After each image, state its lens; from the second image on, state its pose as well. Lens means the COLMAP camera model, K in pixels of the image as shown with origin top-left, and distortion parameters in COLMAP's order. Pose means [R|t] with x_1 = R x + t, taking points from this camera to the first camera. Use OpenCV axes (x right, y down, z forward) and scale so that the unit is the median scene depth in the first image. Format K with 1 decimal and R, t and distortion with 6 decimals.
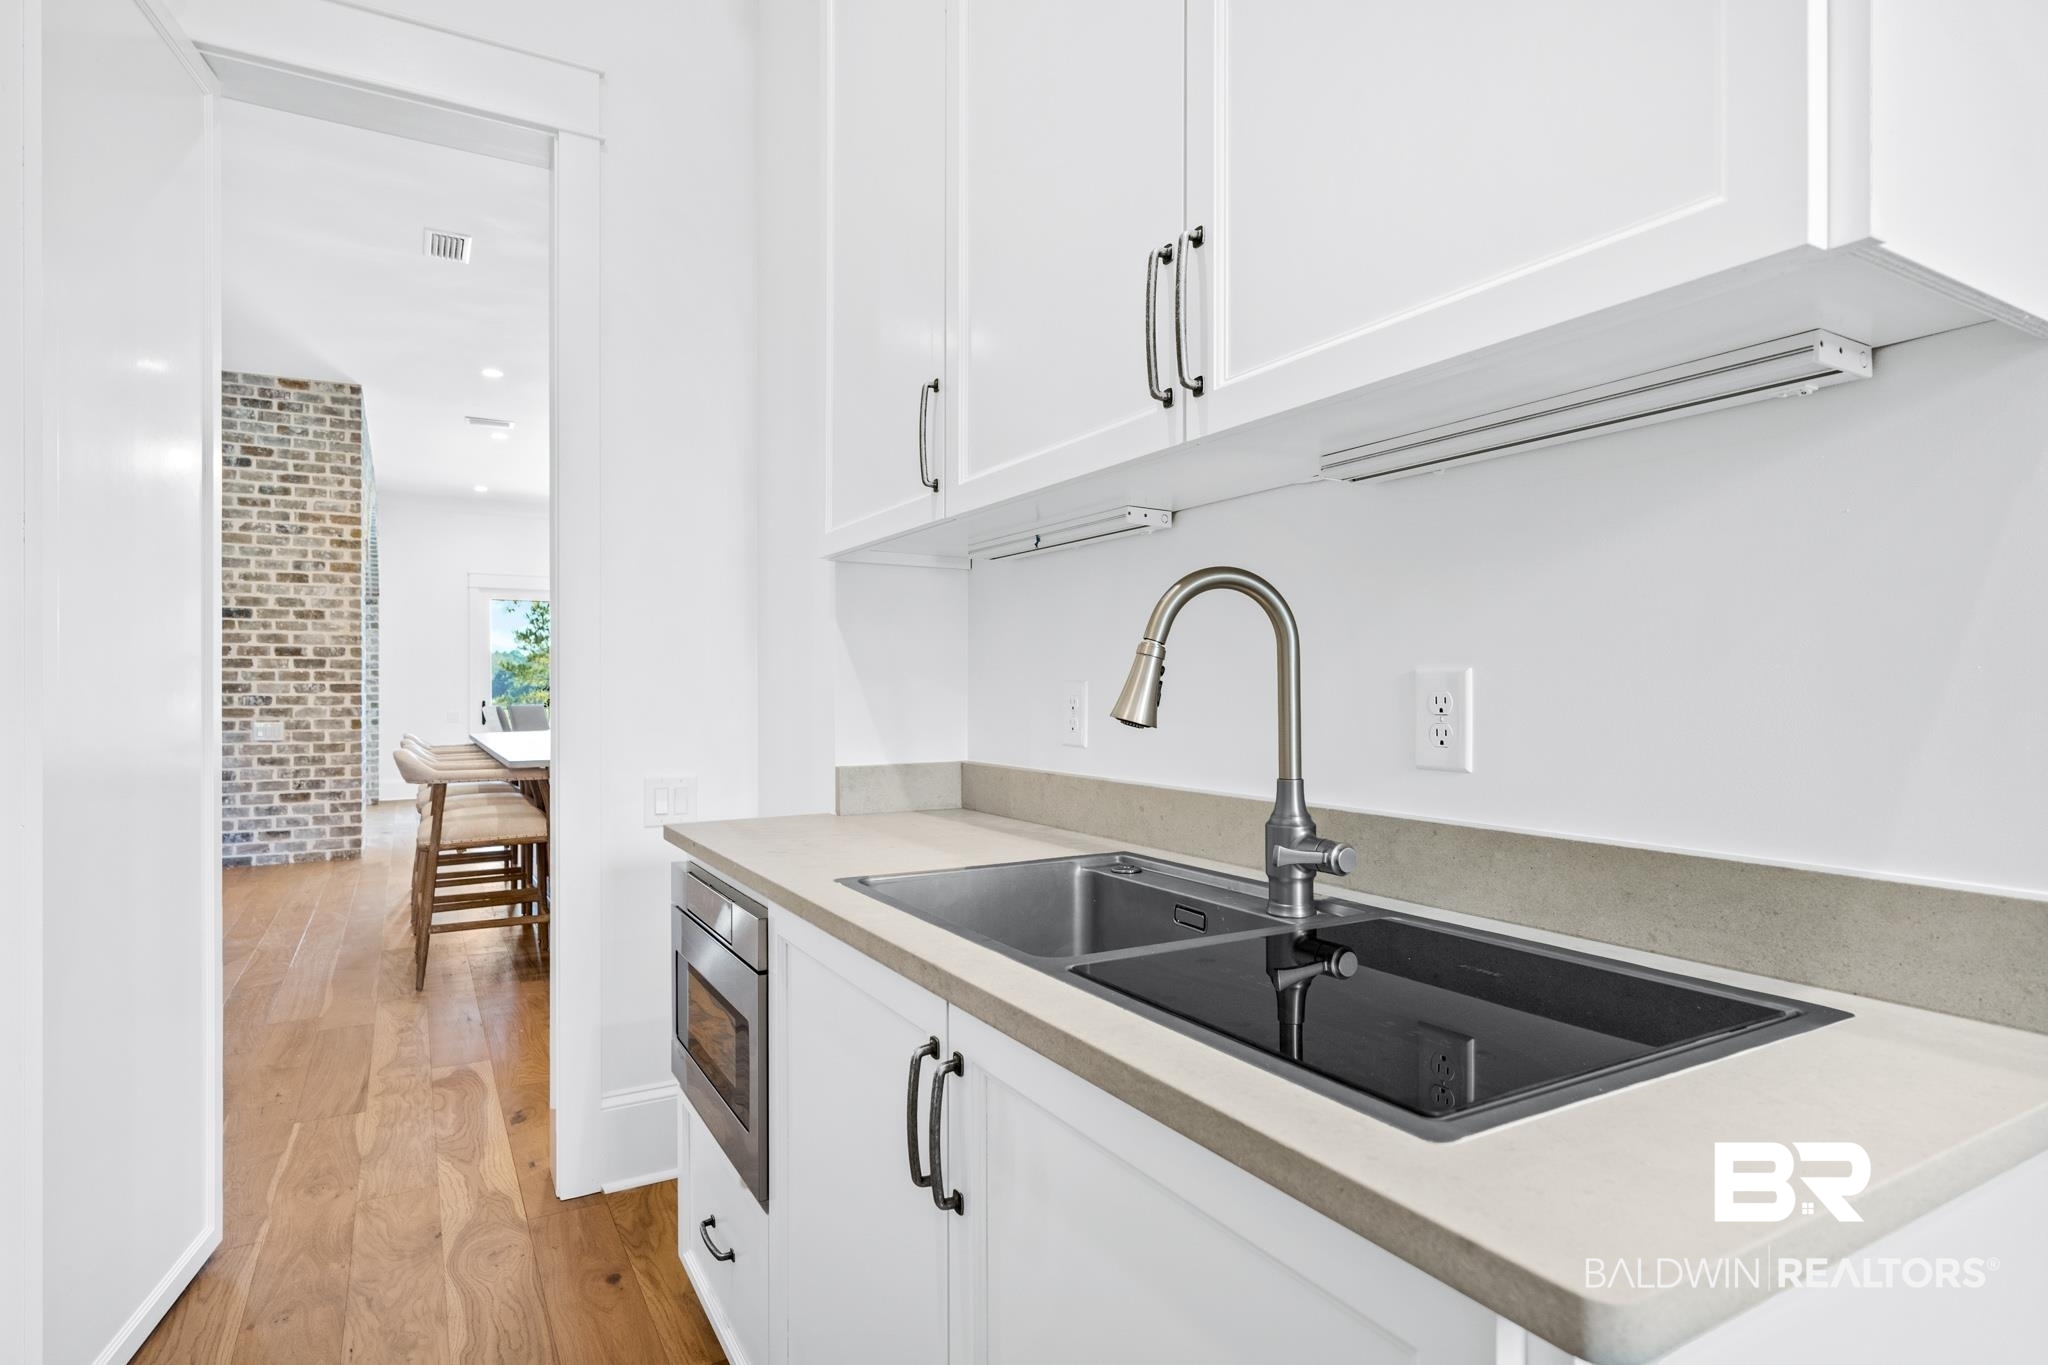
lens RADIAL K [[1065.6, 0, 1020.4], [0, 1065.6, 684.1], [0, 0, 1]] dist [0.000237, 0.000070]
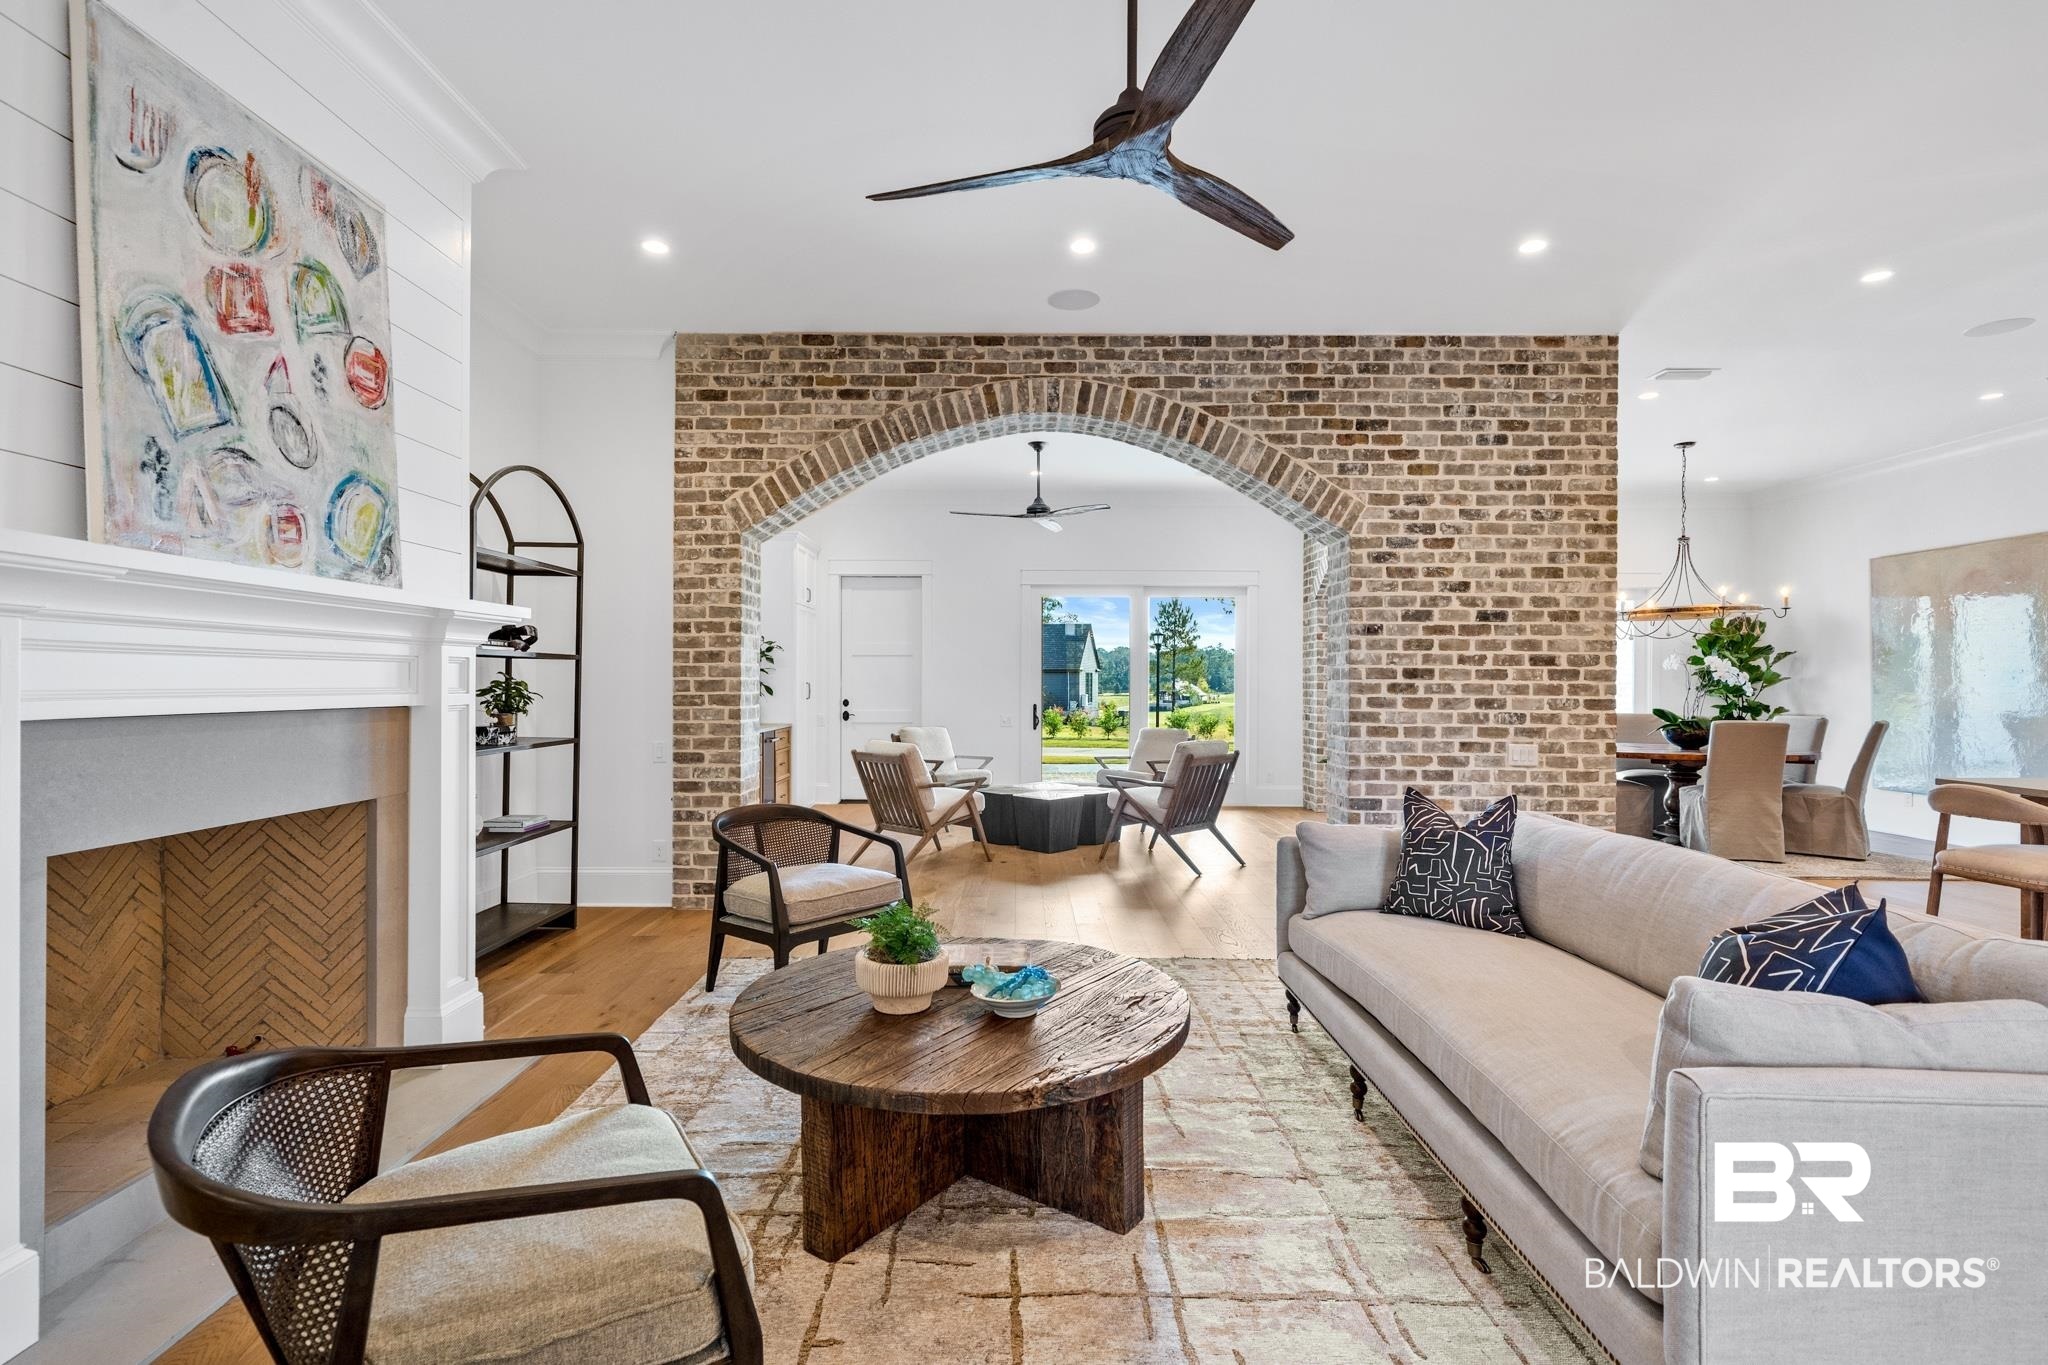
lens RADIAL K [[944.0, 0, 1026.3], [0, 944.0, 679.9], [0, 0, 1]] dist [0.002714, -0.000199]
pose [[0.868693, 0.004305, -0.495332, -0.669136], [-0.004994, 0.999988, -0.000068, -0.013104], [0.495325, 0.002533, 0.868704, 0.150379]]
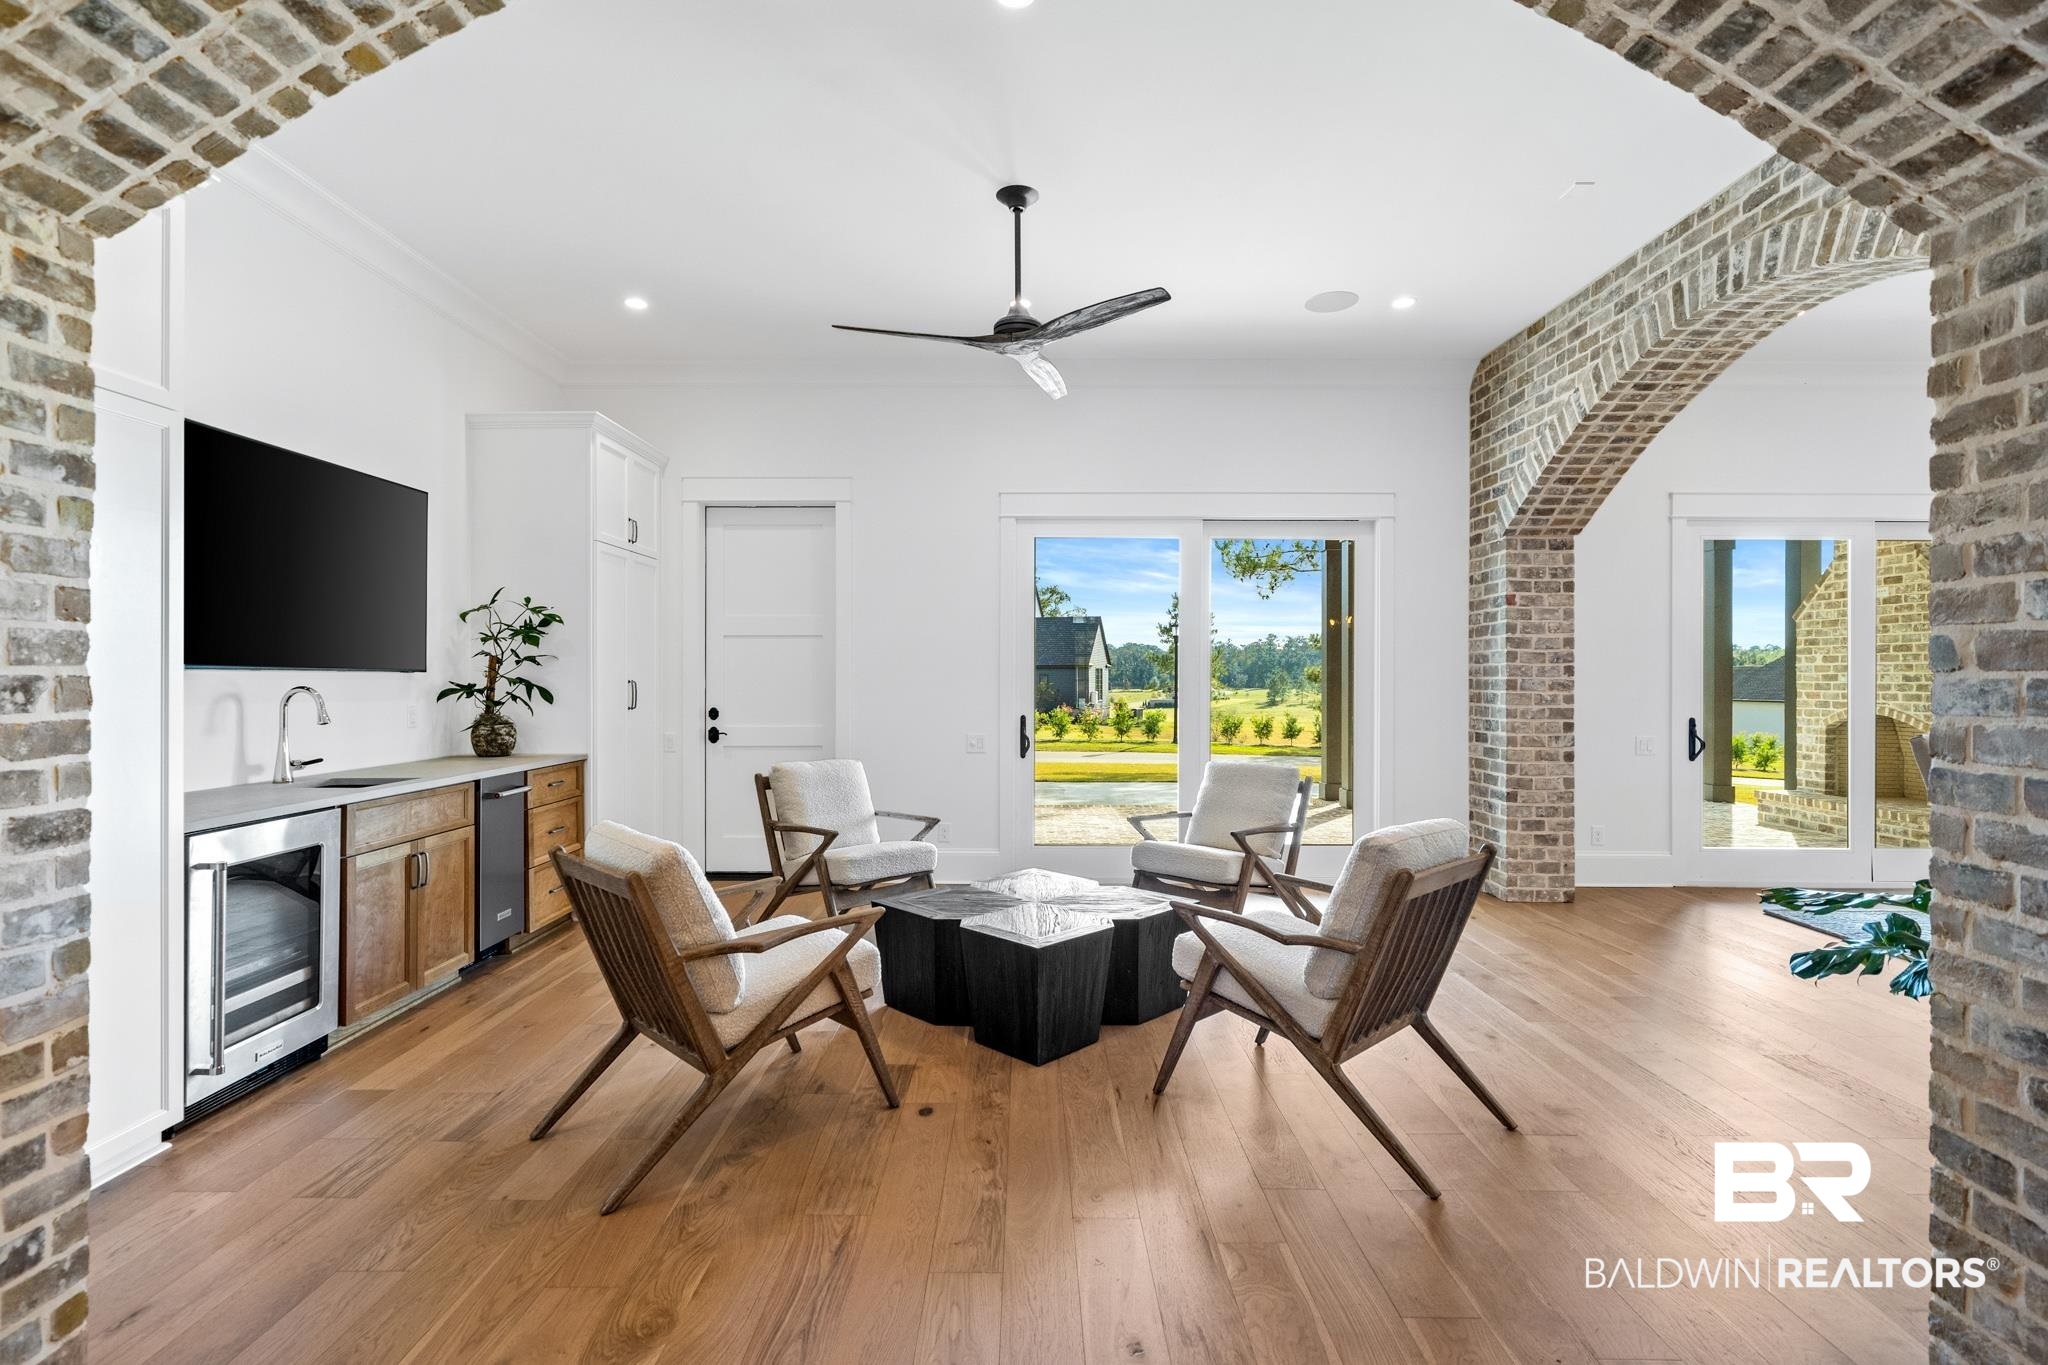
lens RADIAL K [[944.0, 0, 1021.8], [0, 944.0, 675.7], [0, 0, 1]] dist [0.002714, -0.000199]
pose [[0.861806, 0.002097, -0.507233, -0.920857], [-0.002612, 0.999997, -0.000304, -0.012742], [0.507231, 0.001587, 0.861809, 0.638474]]
